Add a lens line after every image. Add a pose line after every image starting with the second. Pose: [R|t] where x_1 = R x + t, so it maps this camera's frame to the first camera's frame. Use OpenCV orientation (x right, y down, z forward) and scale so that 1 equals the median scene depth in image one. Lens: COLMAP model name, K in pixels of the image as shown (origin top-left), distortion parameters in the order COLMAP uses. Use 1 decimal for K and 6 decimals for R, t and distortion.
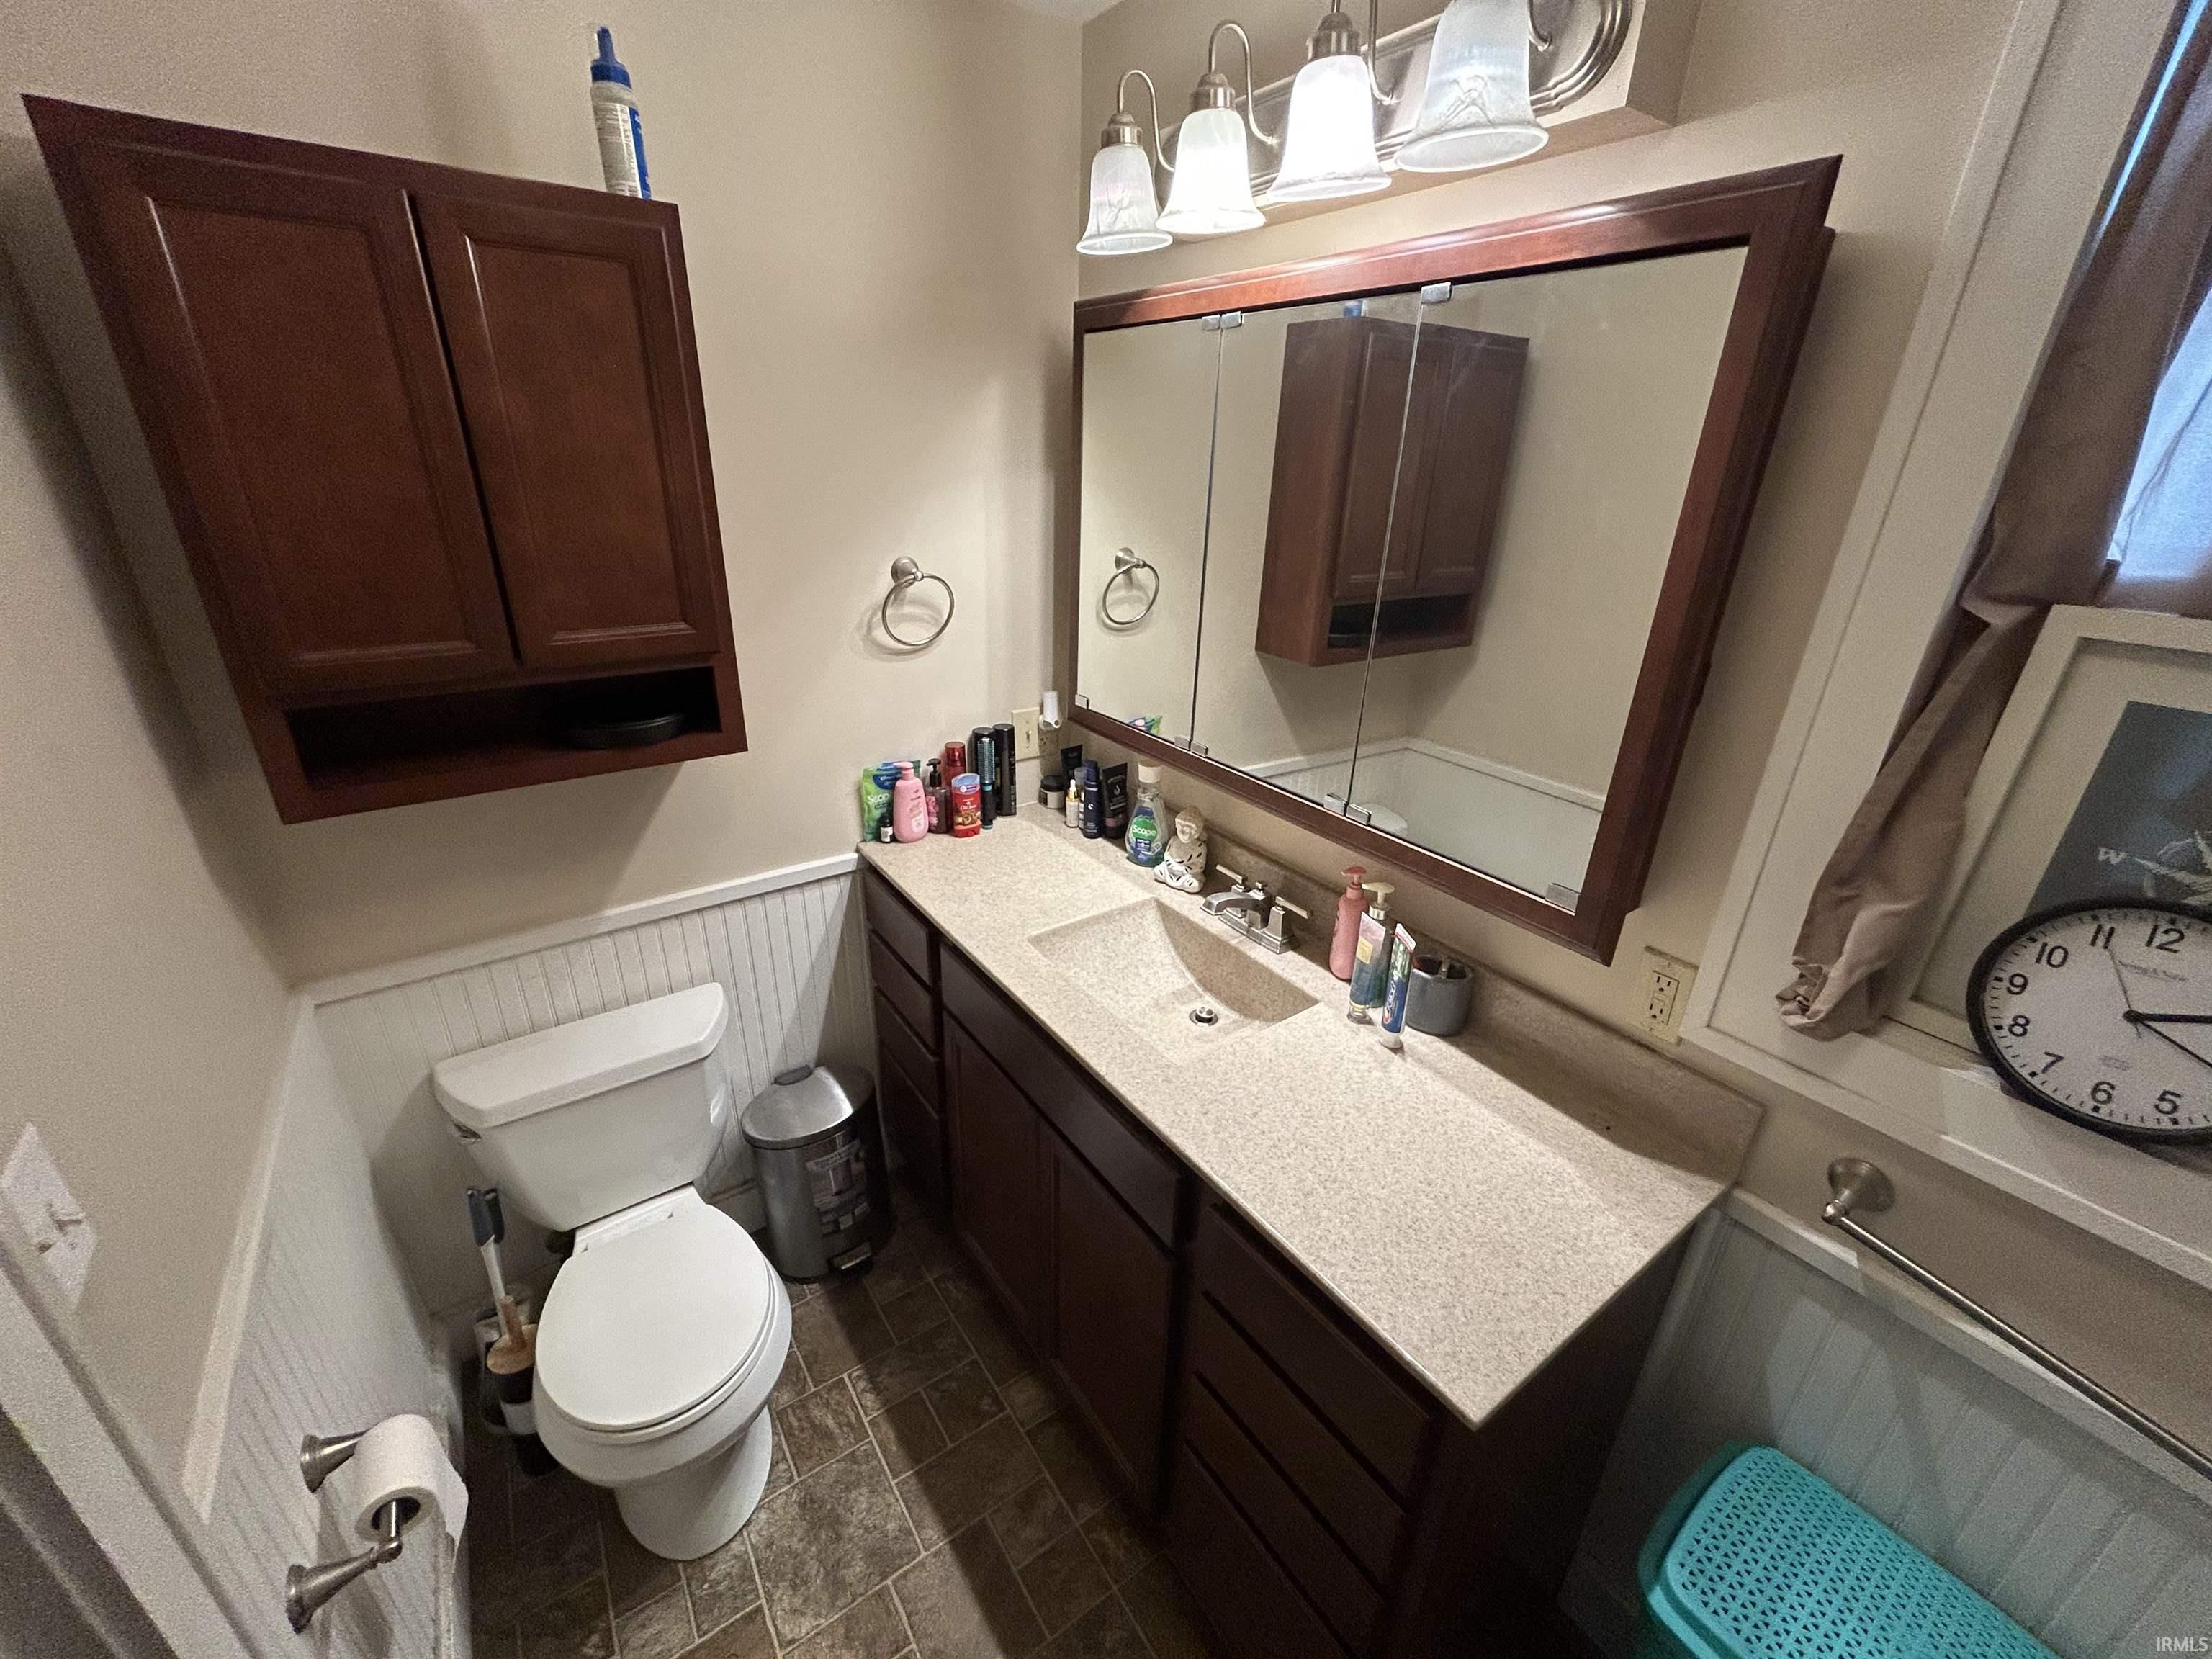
lens RADIAL K [[902.3, 0, 1107.7], [0, 902.3, 818.5], [0, 0, 1]] dist [0.000730, 0.000943]
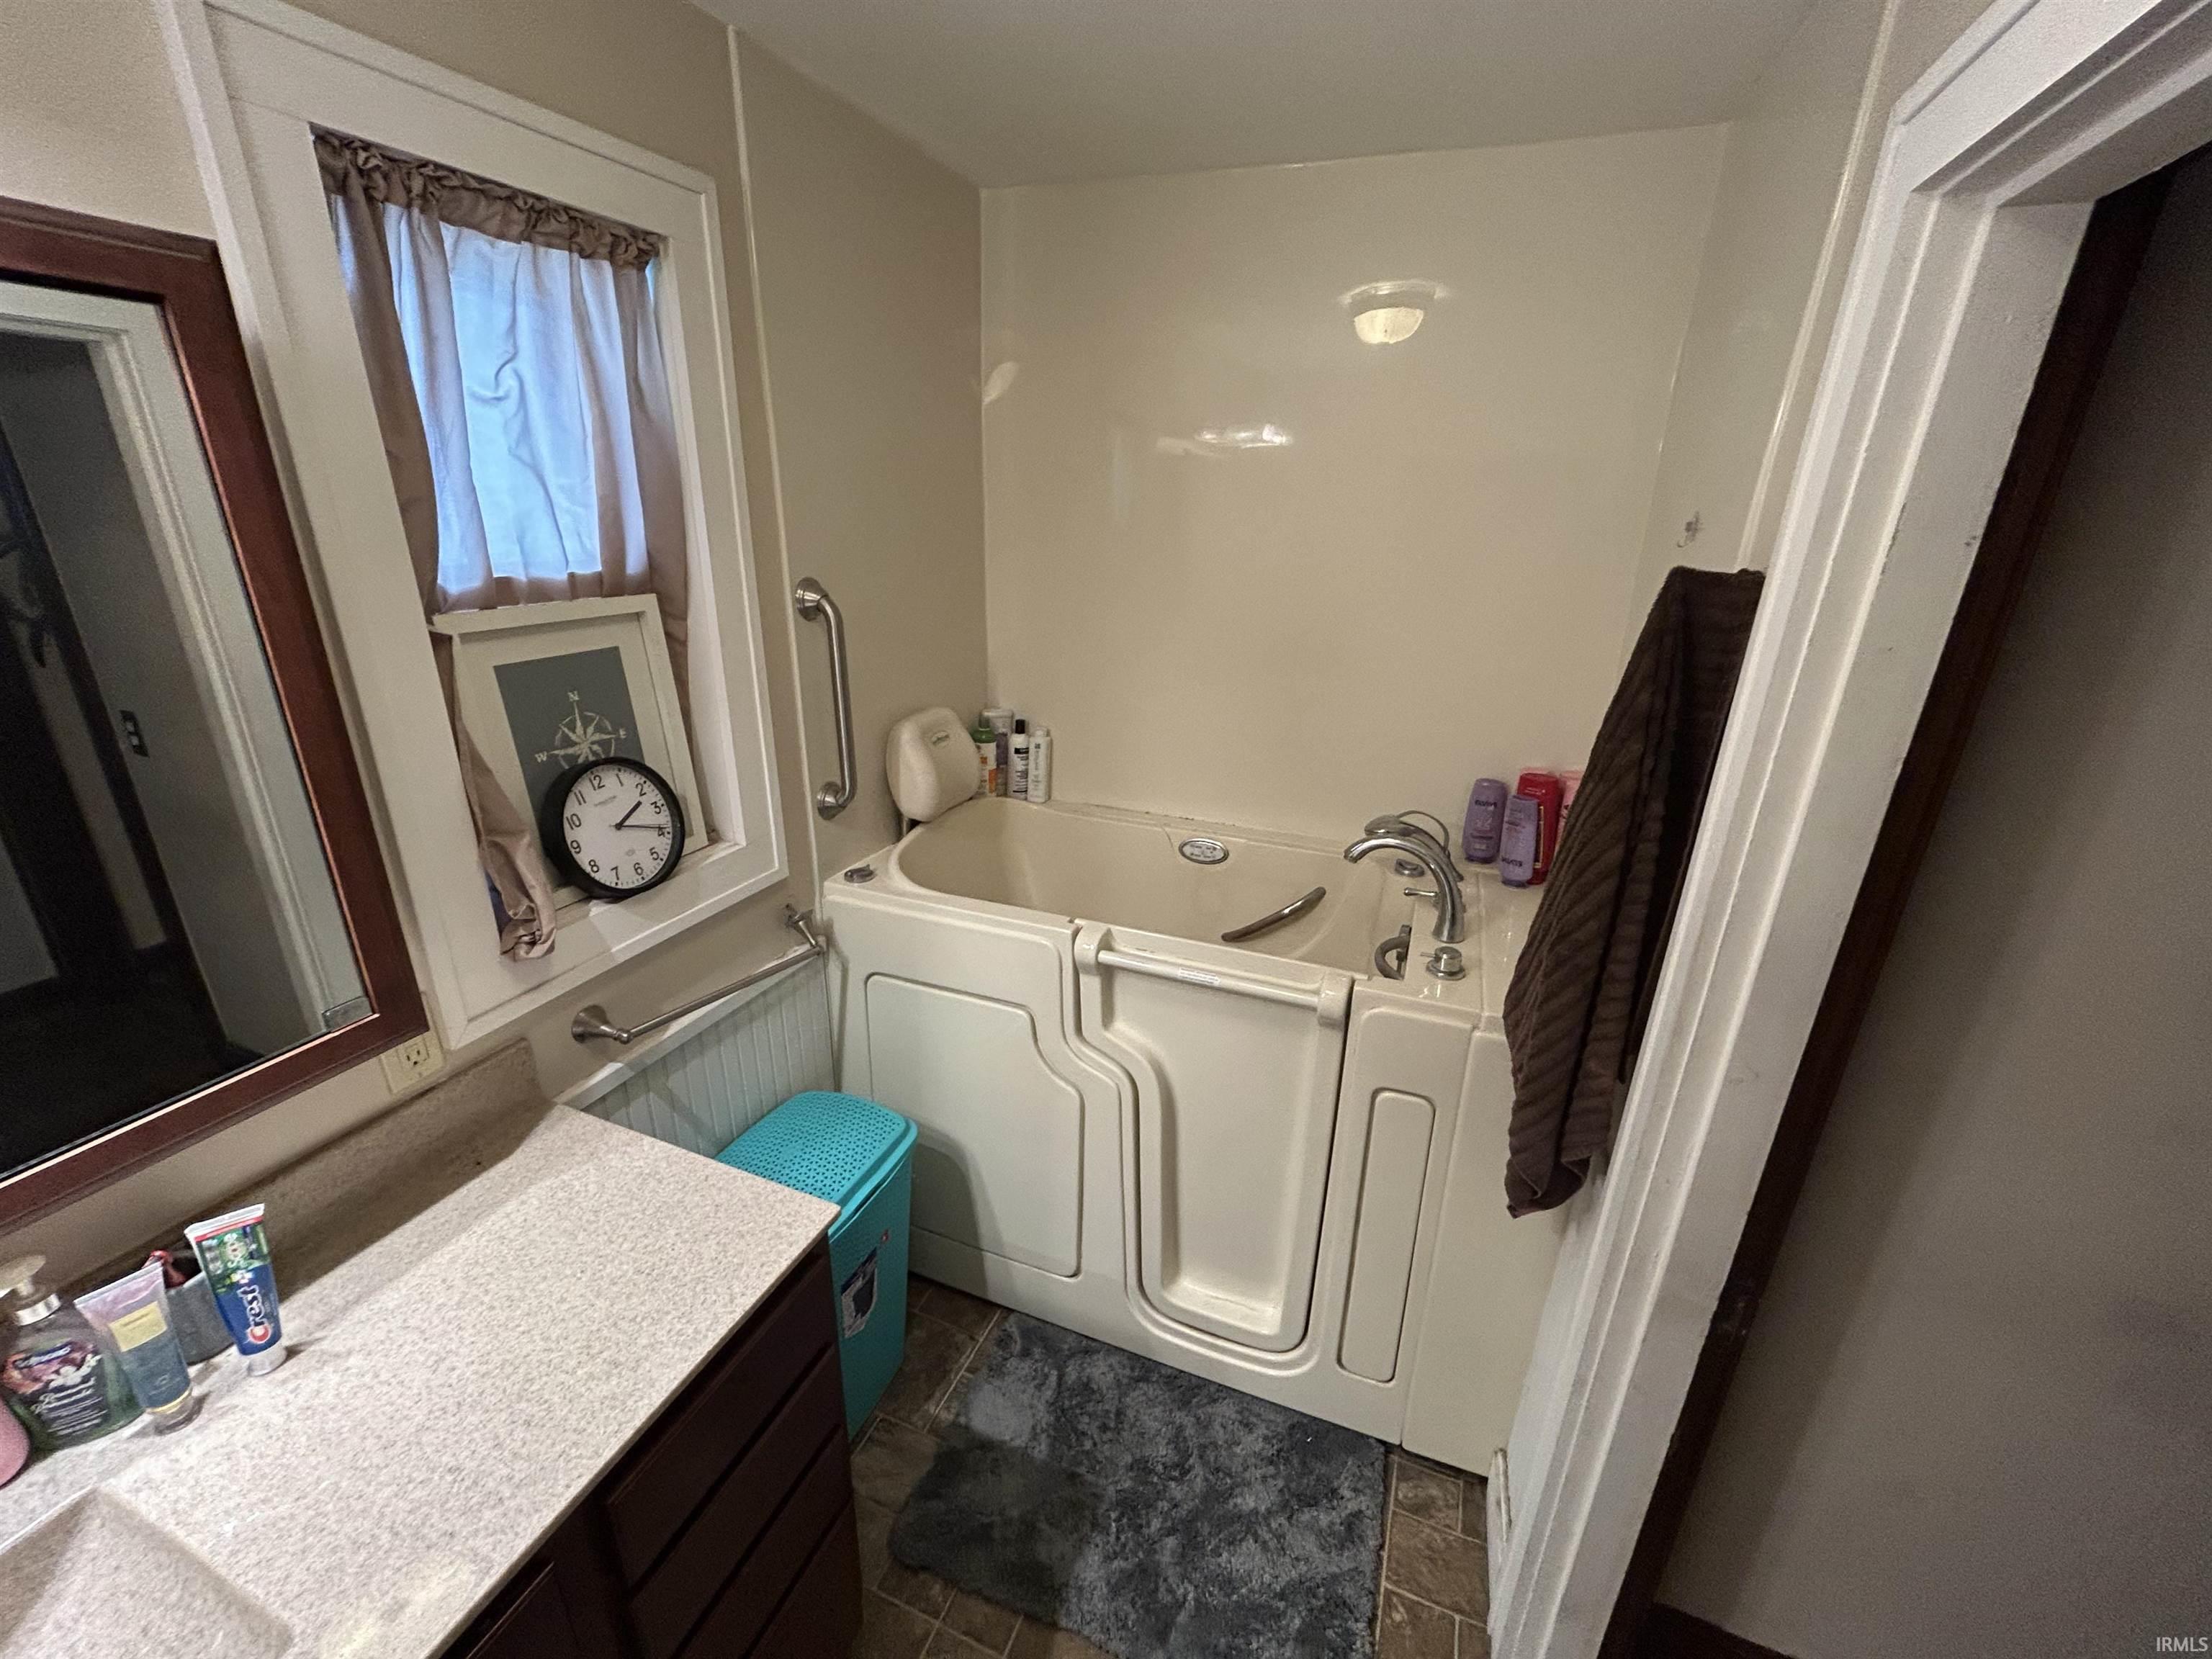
lens RADIAL K [[902.3, 0, 1107.0], [0, 902.3, 836.7], [0, 0, 1]] dist [0.000730, 0.000943]
pose [[-0.545504, -0.328674, 0.770972, -0.580402], [0.288119, 0.790289, 0.540769, -0.345034], [-0.787028, 0.517124, -0.336409, 0.671952]]
